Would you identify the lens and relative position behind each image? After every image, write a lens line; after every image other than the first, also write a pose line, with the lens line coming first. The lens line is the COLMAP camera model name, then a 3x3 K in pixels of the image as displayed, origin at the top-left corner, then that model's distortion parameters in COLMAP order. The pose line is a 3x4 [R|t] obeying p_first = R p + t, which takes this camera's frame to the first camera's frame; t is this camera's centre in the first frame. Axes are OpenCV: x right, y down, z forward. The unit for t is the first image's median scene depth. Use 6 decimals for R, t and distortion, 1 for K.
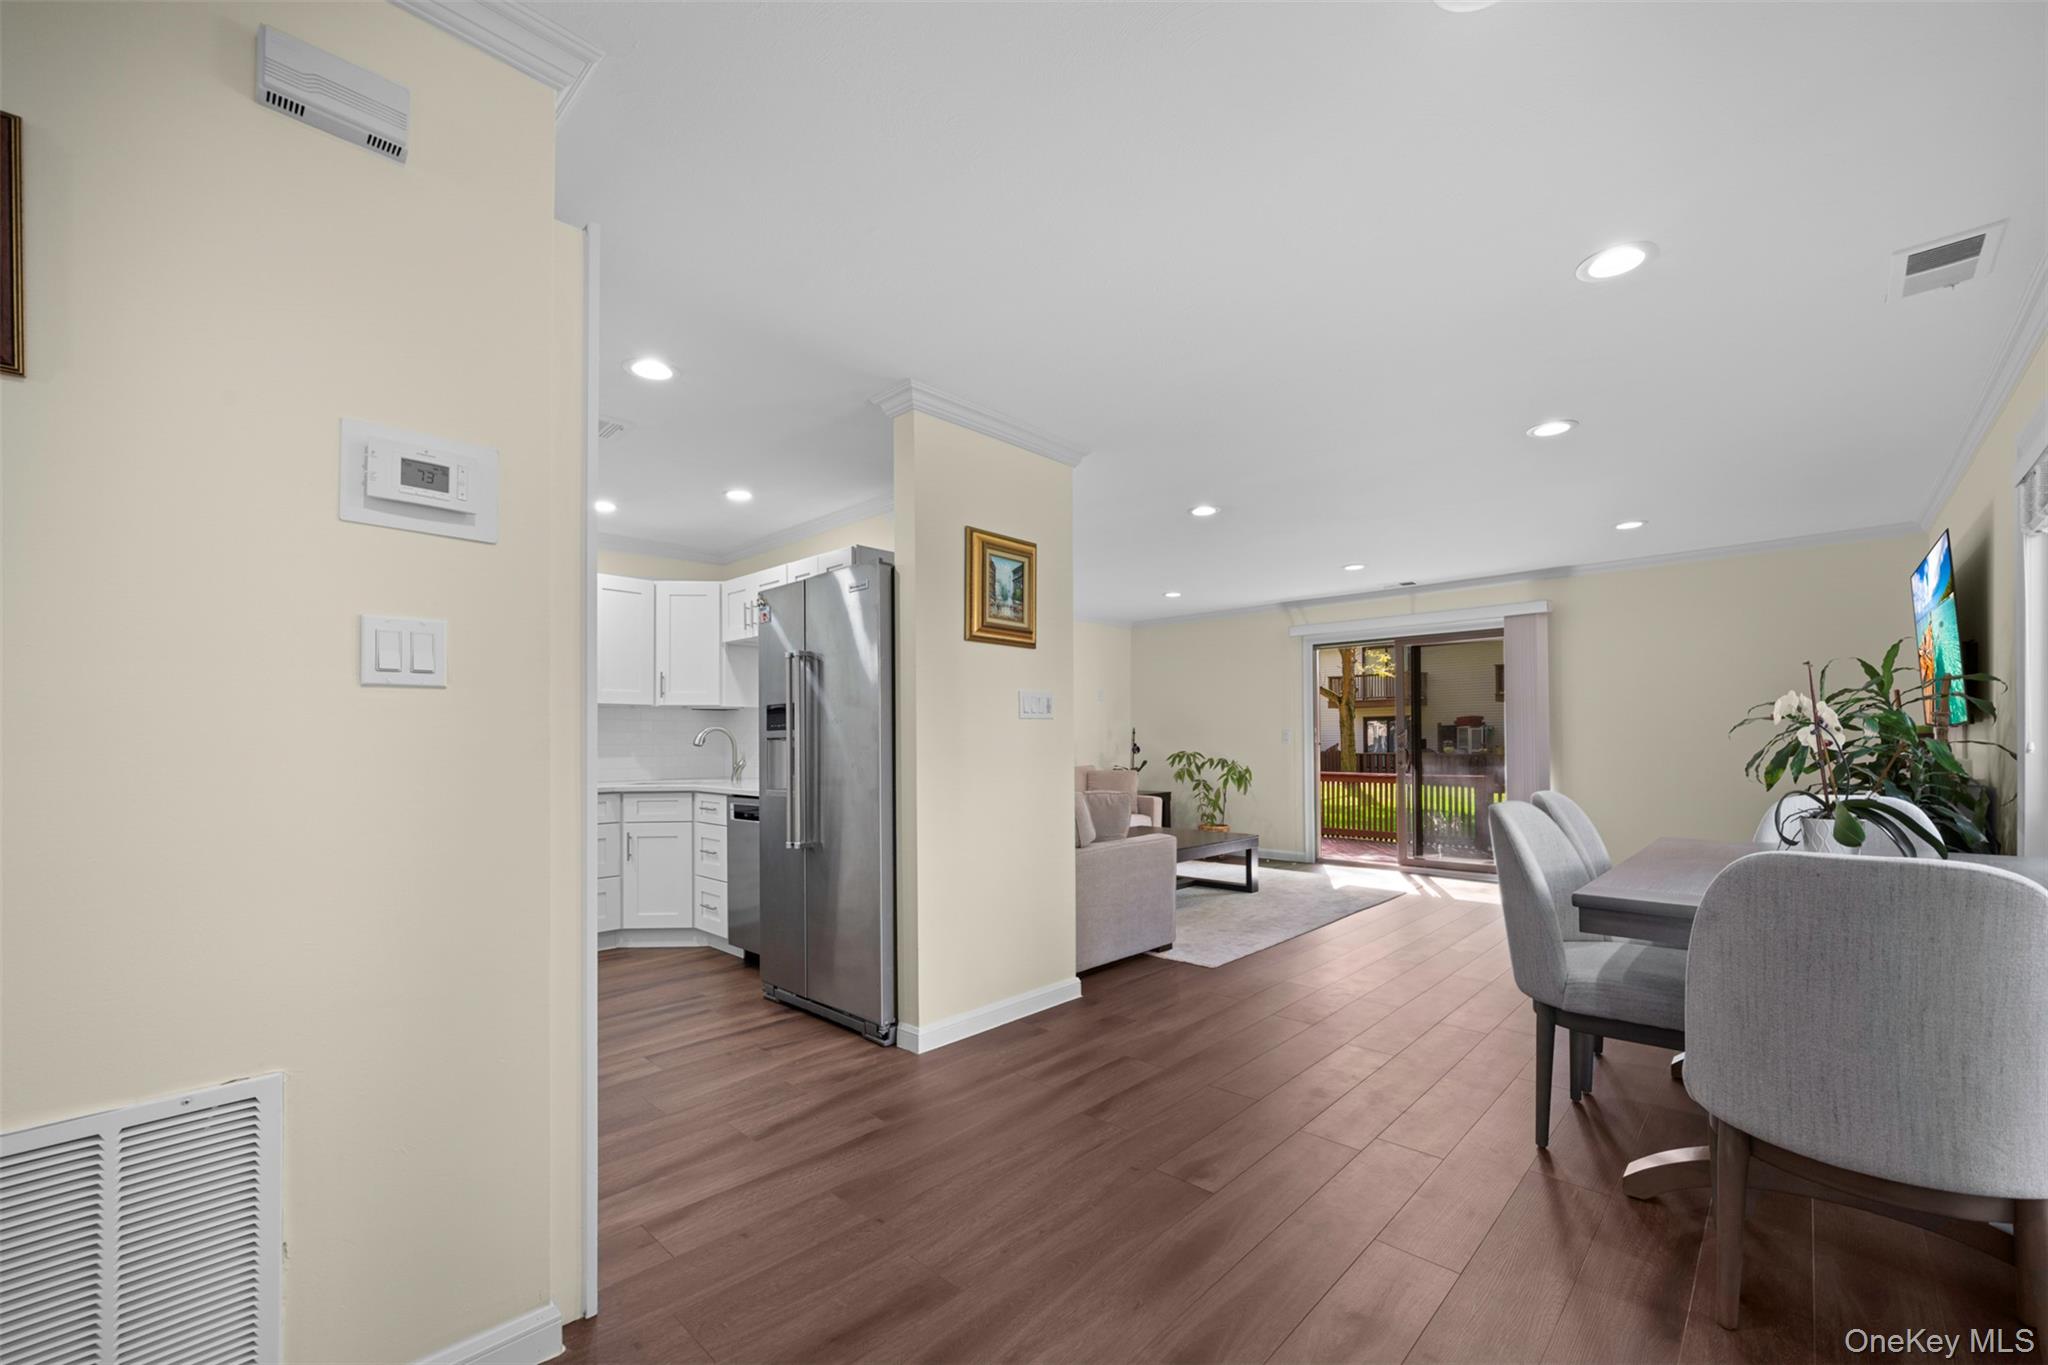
lens RADIAL K [[816.1, 0, 1022.1], [0, 816.1, 736.2], [0, 0, 1]] dist [0.001466, 0.000136]
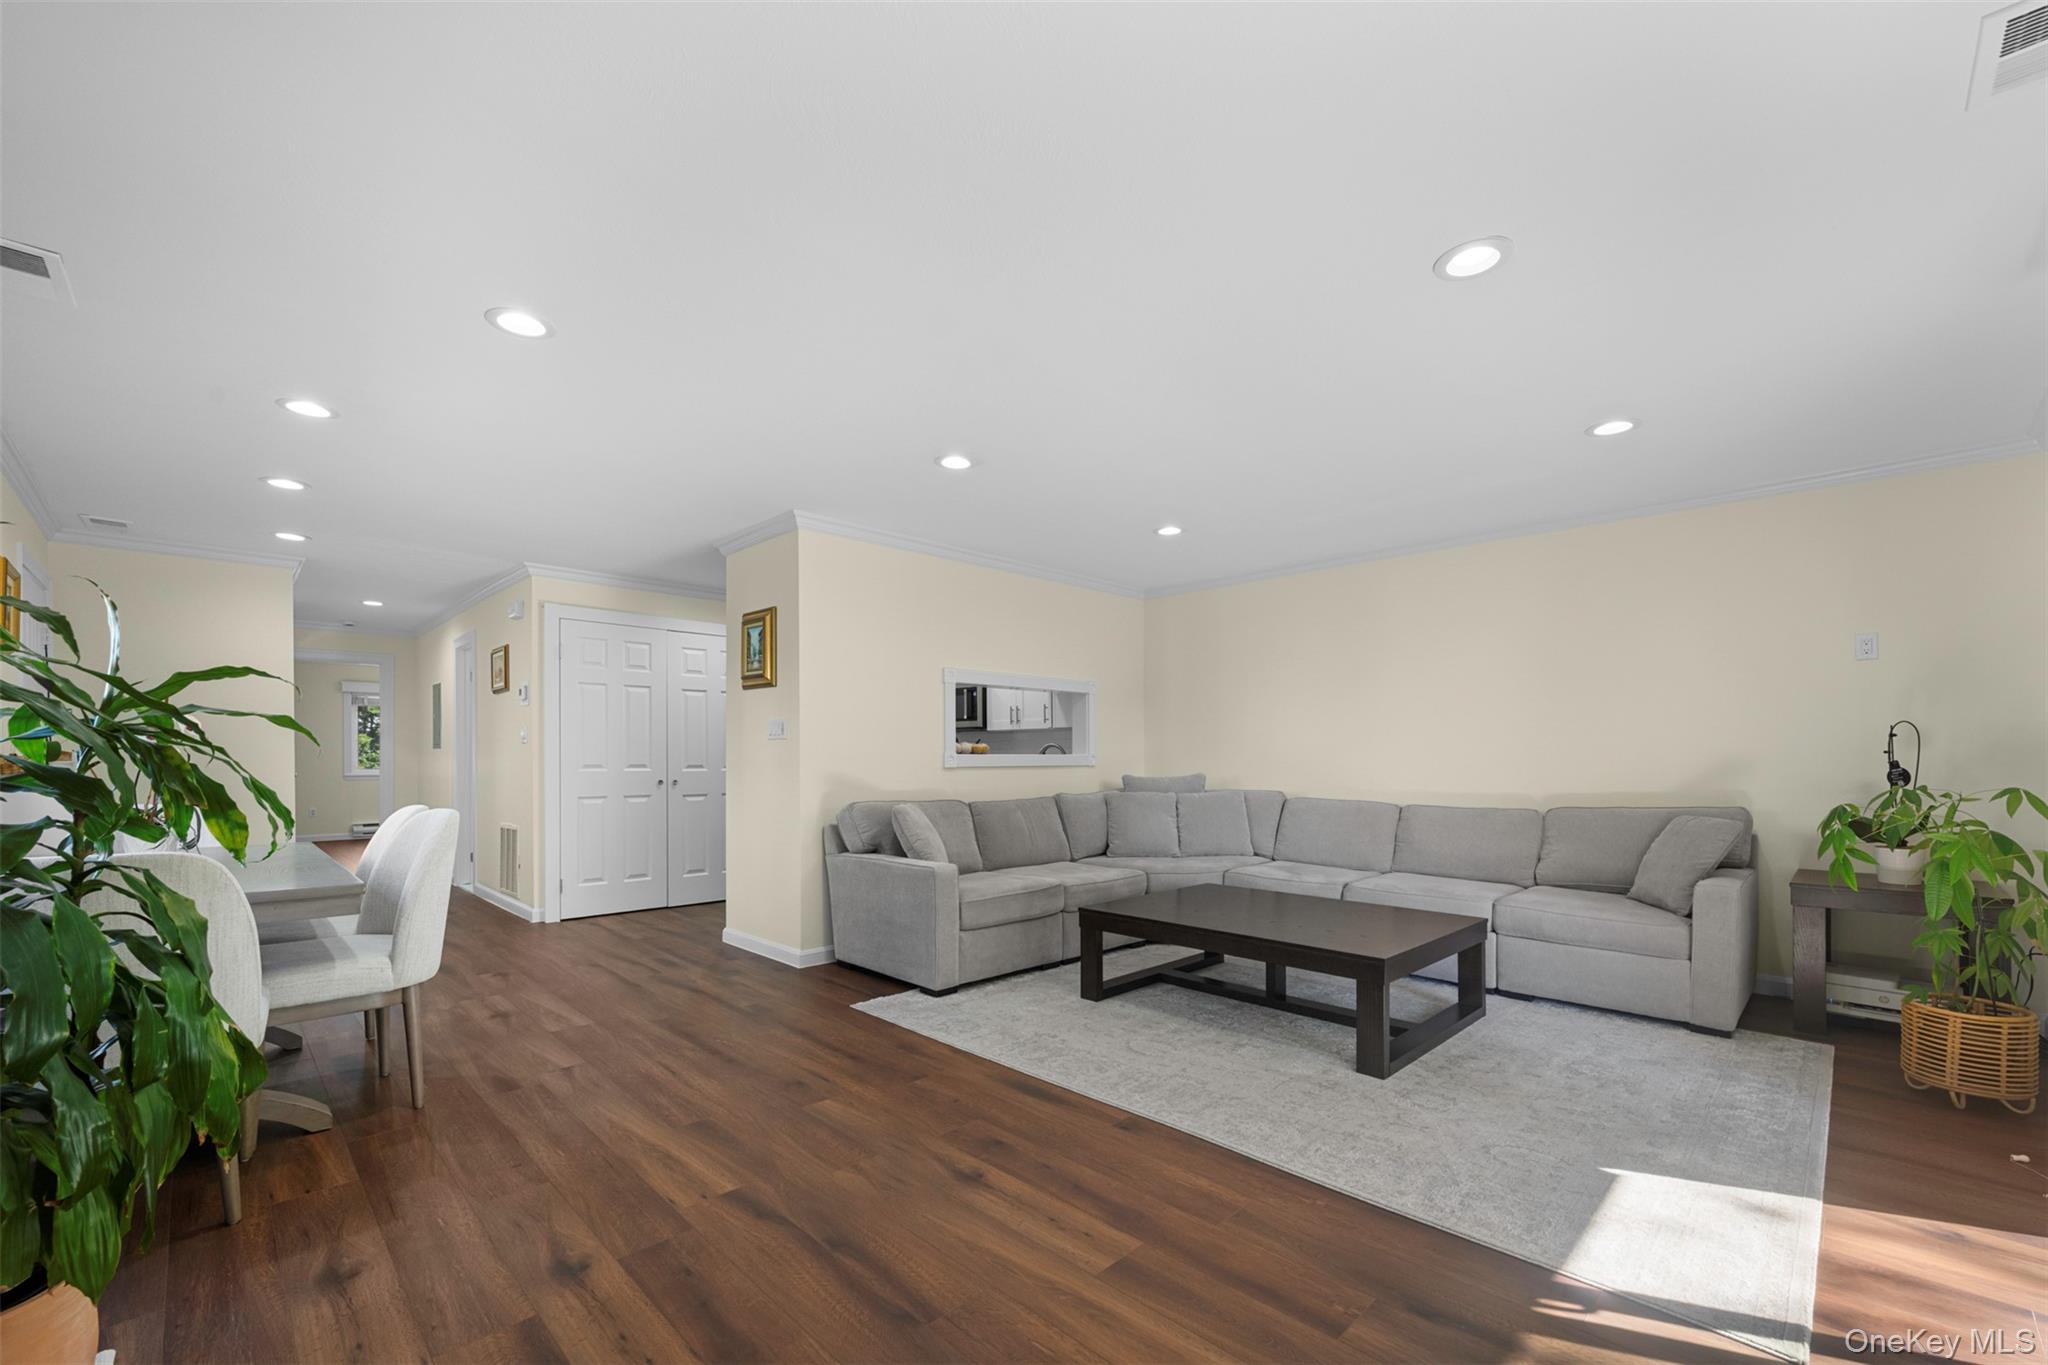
lens RADIAL K [[886.9, 0, 1027.4], [0, 886.9, 764.3], [0, 0, 1]] dist [0.000110, 0.000229]
pose [[-0.043328, 0.012350, -0.998985, 1.082780], [0.006978, 0.999903, 0.012058, 0.003680], [0.999037, -0.006449, -0.043410, 1.106792]]
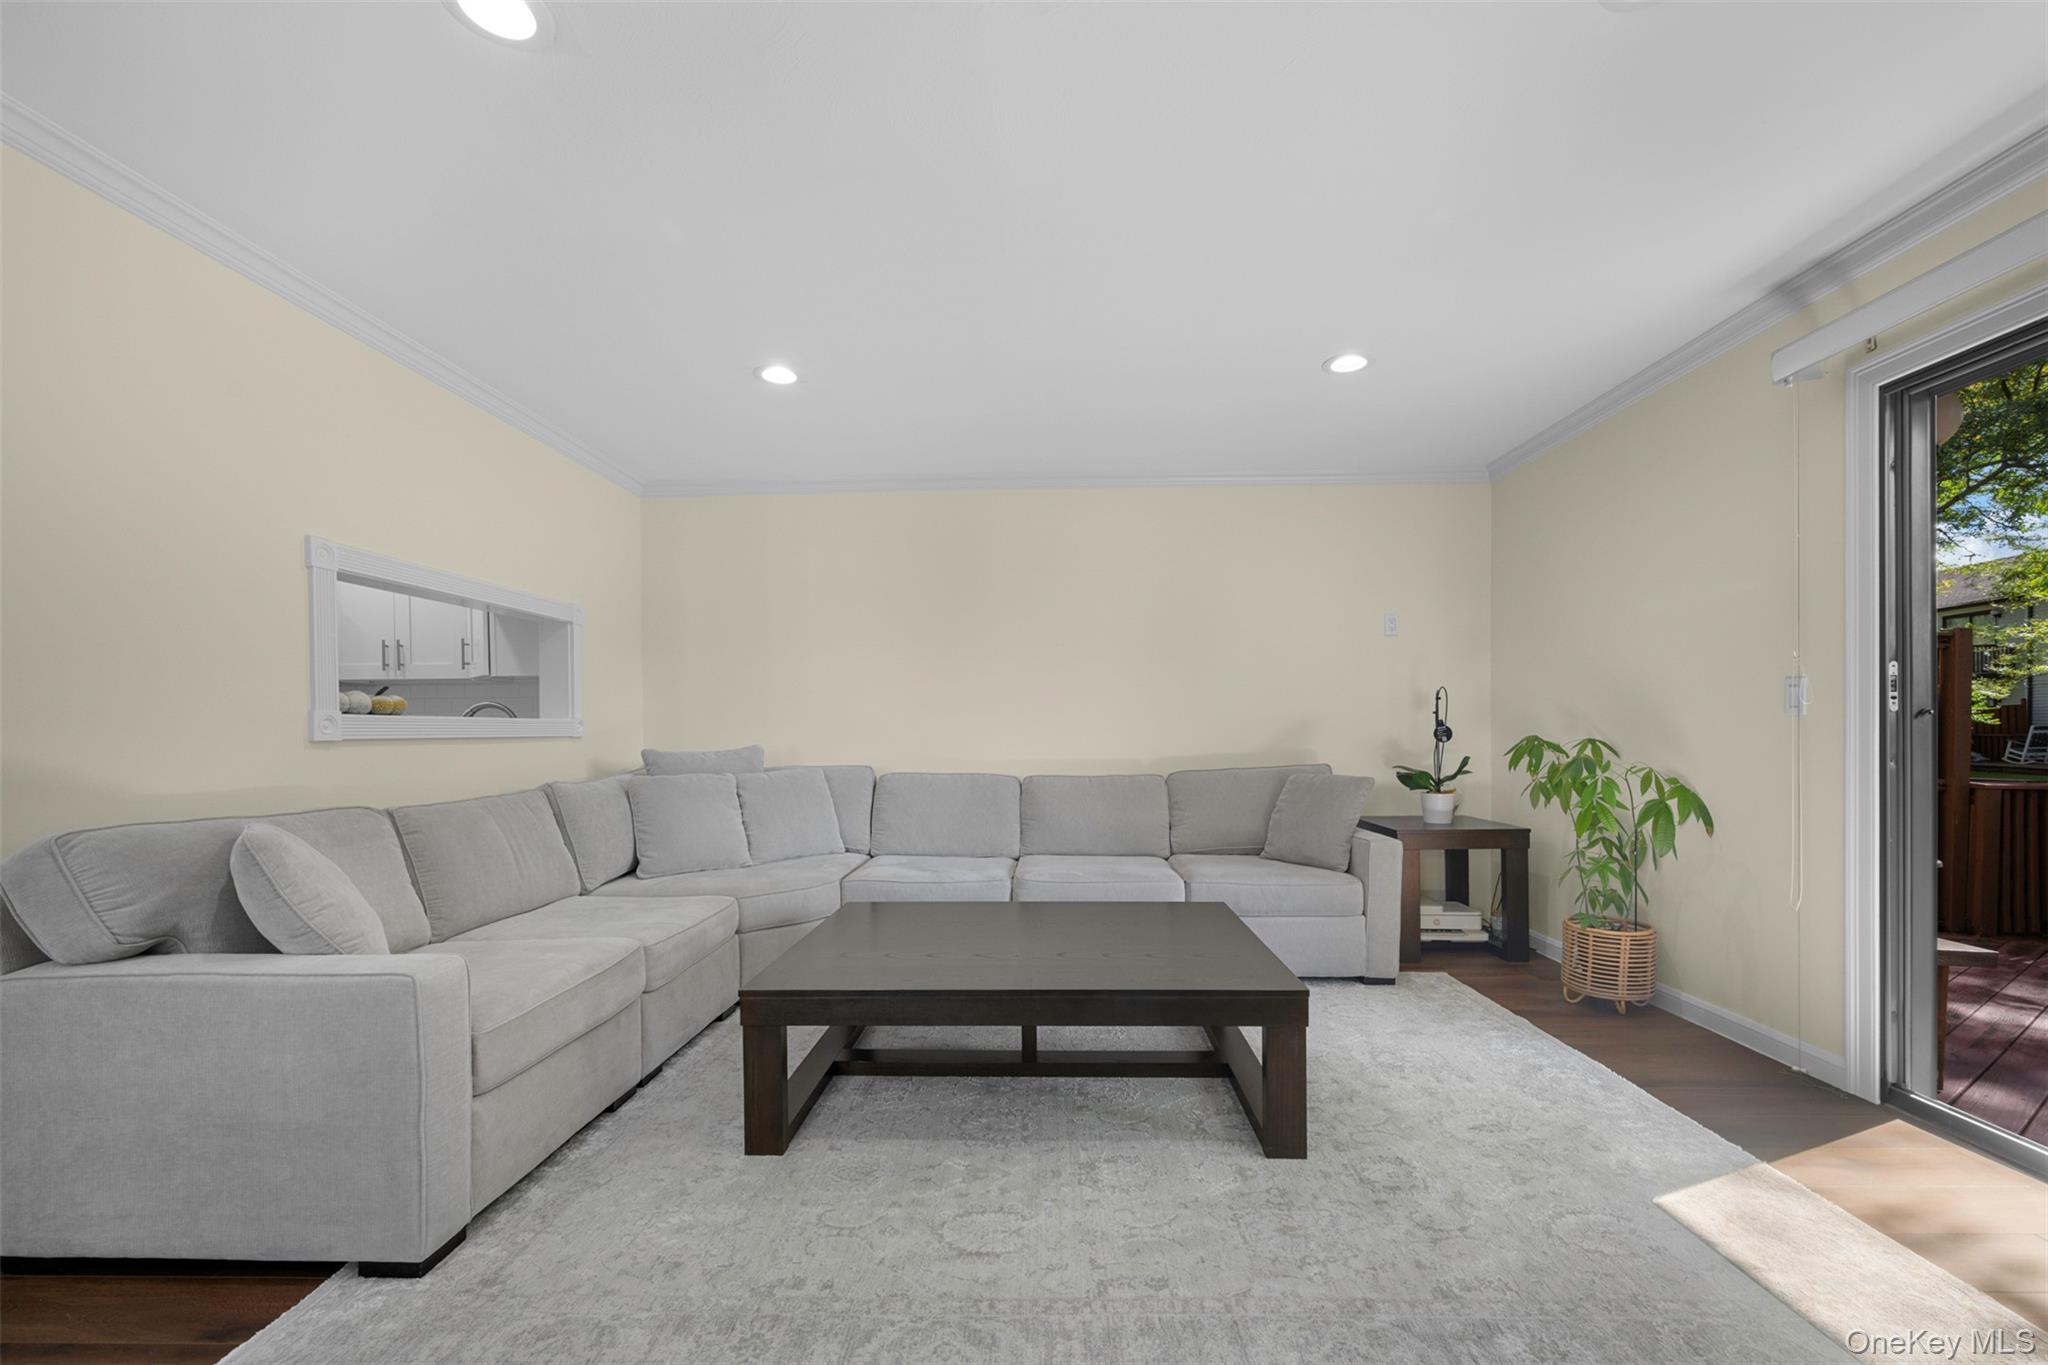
lens RADIAL K [[835.4, 0, 1032.1], [0, 835.4, 735.5], [0, 0, 1]] dist [-0.001366, 0.000036]
pose [[0.669586, 0.003165, -0.742727, 0.625191], [0.010596, 0.999848, 0.013813, 0.015296], [0.742659, -0.017119, 0.669451, 0.929790]]
